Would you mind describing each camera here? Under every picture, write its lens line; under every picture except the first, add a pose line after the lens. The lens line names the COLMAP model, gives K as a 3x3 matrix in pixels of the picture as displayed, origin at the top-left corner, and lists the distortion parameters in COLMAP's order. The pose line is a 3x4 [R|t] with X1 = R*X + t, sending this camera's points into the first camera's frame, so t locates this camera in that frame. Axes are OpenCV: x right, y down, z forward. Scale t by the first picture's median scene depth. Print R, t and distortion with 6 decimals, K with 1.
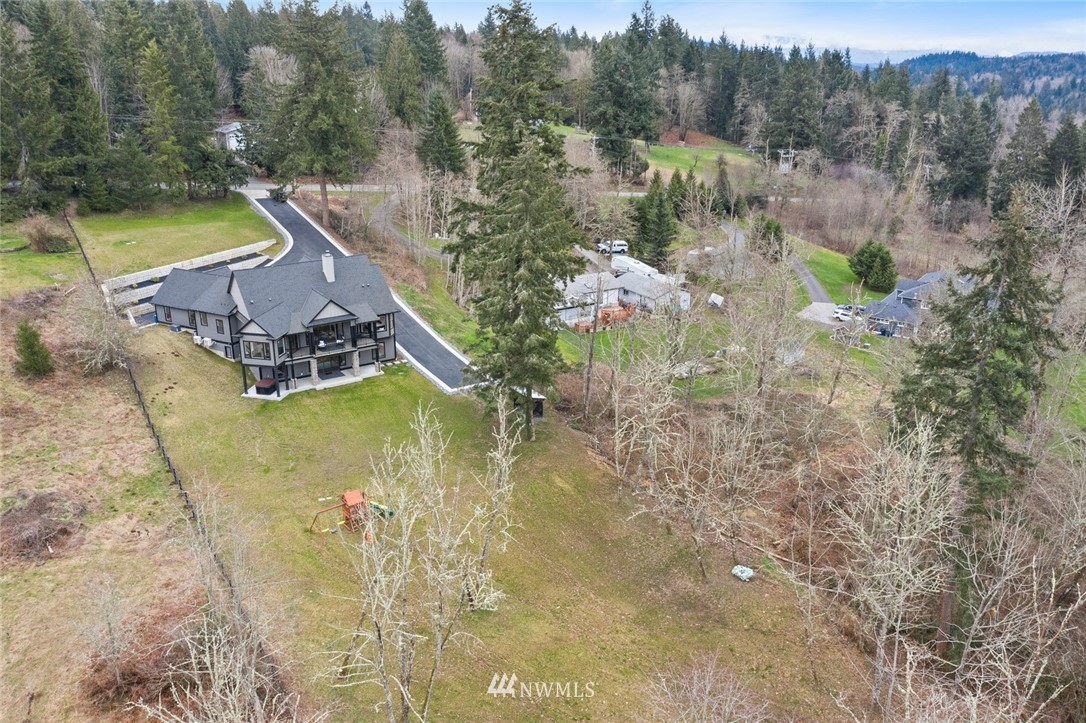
lens RADIAL K [[859.5, 0, 543.0], [0, 859.5, 361.5], [0, 0, 1]] dist [-0.013362, -0.010851]
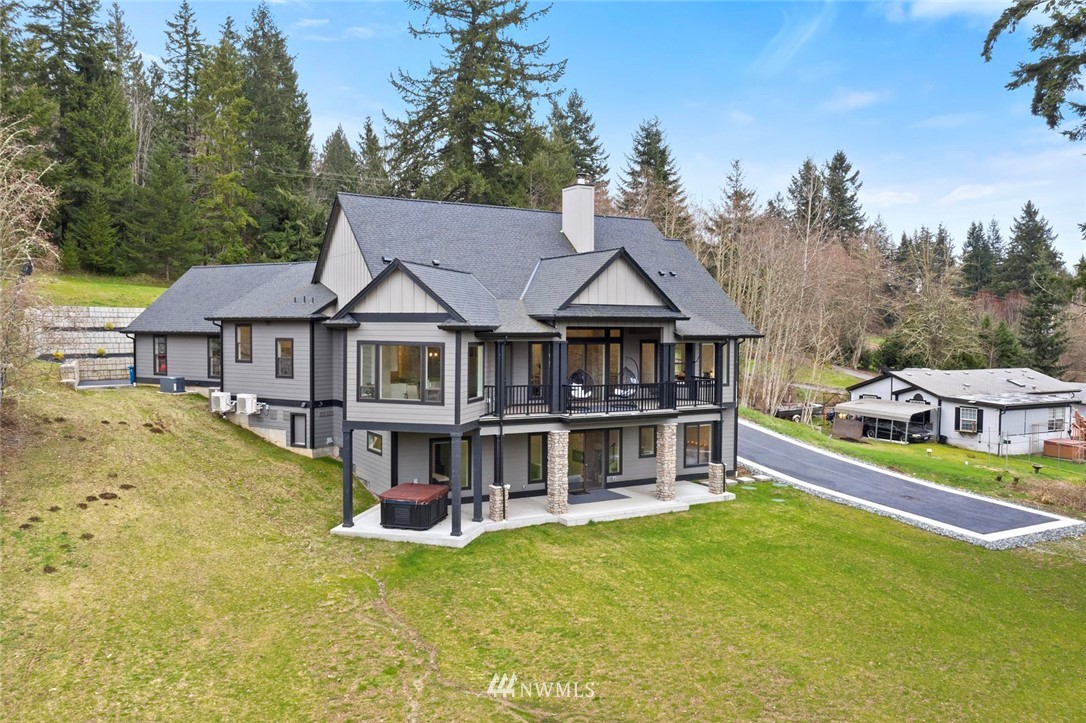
lens RADIAL K [[859.5, 0, 543.0], [0, 859.5, 361.5], [0, 0, 1]] dist [-0.013362, -0.010851]
pose [[0.998048, 0.008788, -0.061836, -0.253918], [-0.026594, 0.955611, -0.293429, 0.068146], [0.056512, 0.294501, 0.953979, 0.684300]]
